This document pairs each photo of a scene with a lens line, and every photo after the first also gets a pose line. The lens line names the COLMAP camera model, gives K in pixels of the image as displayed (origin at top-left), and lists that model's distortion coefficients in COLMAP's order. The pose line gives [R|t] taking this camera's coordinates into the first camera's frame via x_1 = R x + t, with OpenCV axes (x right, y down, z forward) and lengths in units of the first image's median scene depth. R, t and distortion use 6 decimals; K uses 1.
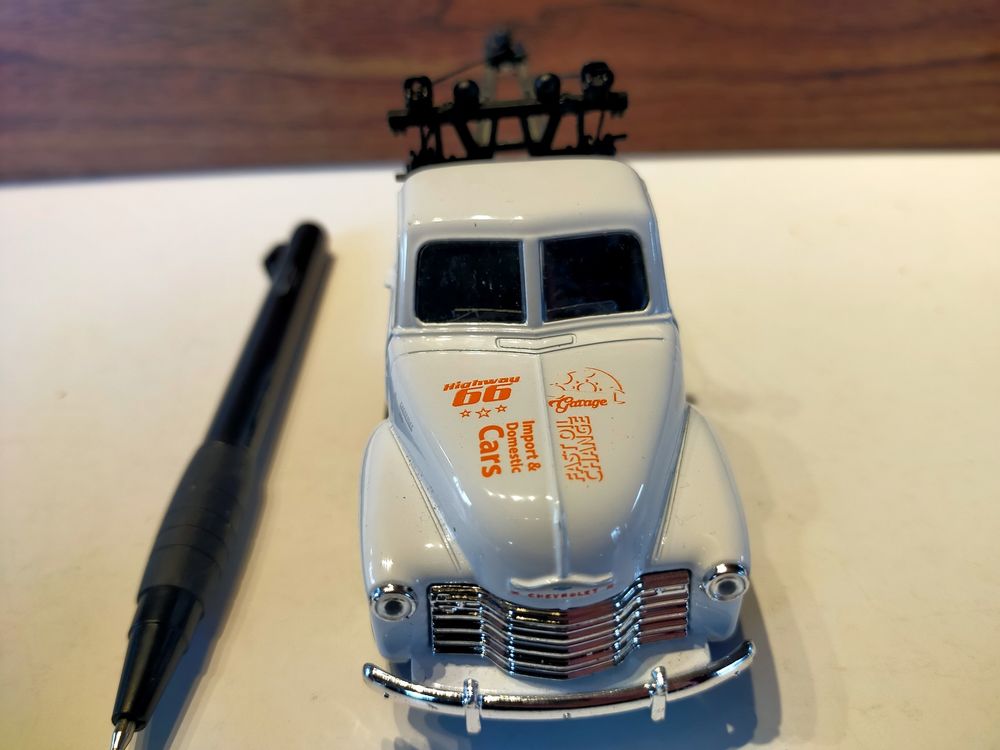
lens RADIAL K [[810.6, 0, 500.1], [0, 810.6, 377.0], [0, 0, 1]] dist [-0.050223, 0.003183]
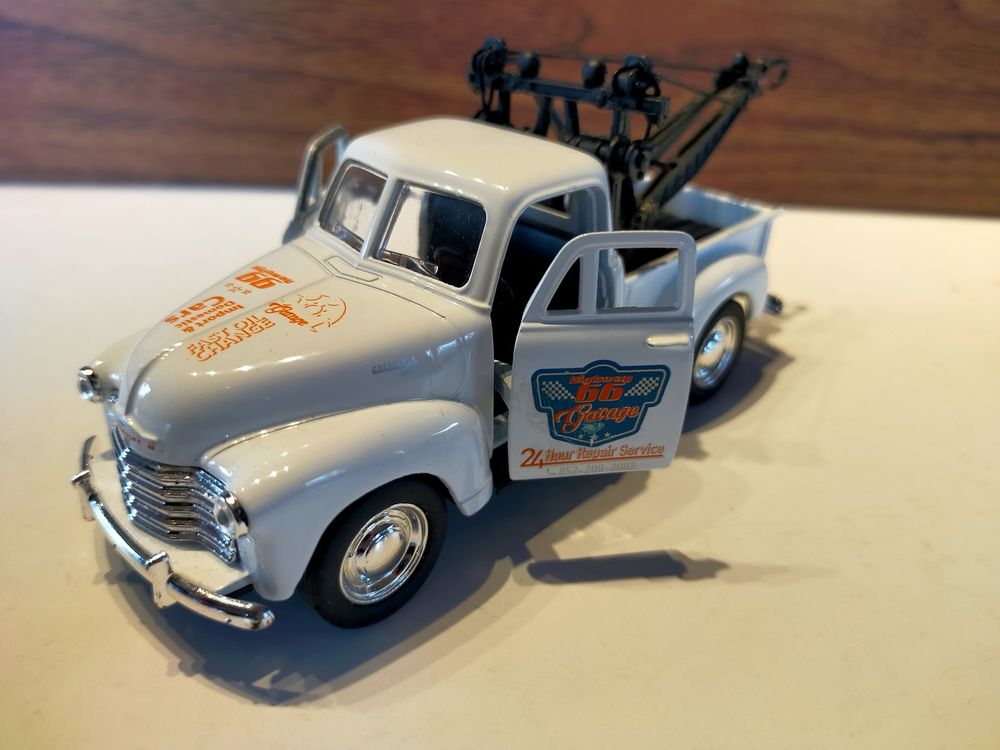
lens RADIAL K [[810.6, 0, 508.6], [0, 810.6, 377.7], [0, 0, 1]] dist [-0.050223, 0.003183]
pose [[0.688810, 0.414902, -0.594472, 0.917835], [-0.449300, 0.887870, 0.099076, -0.121622], [0.568921, 0.198852, 0.797989, 0.350505]]
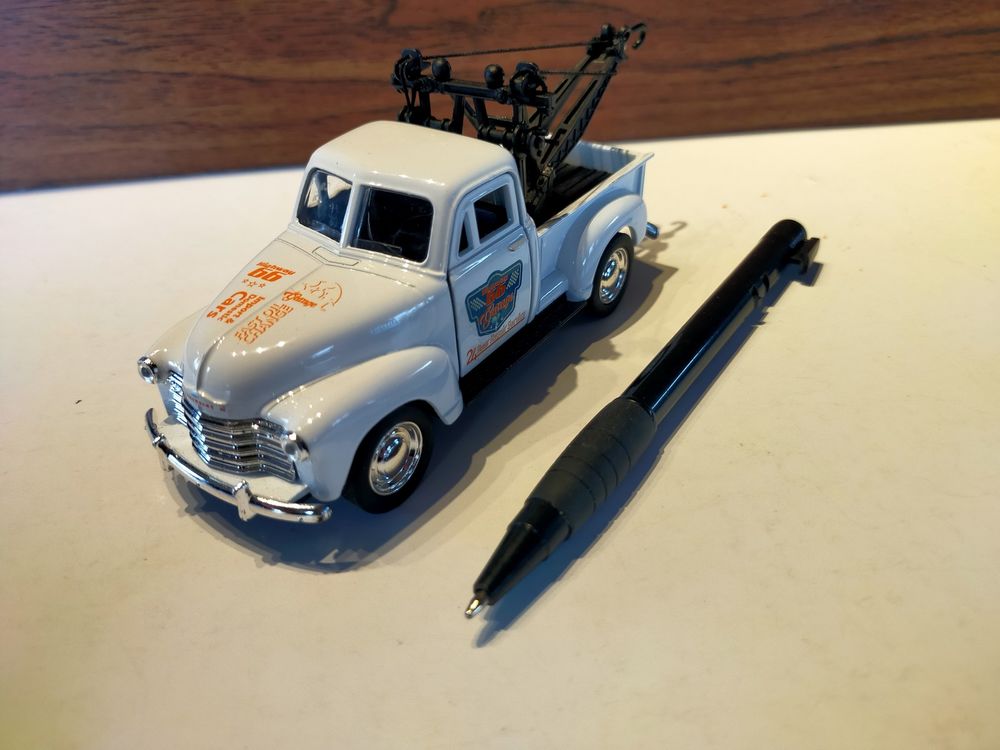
lens RADIAL K [[810.6, 0, 532.8], [0, 810.6, 371.9], [0, 0, 1]] dist [-0.050223, 0.003183]
pose [[0.807779, 0.369284, -0.459480, 1.095040], [-0.341660, 0.928481, 0.145573, -0.189780], [0.480376, 0.039395, 0.876177, -0.028539]]
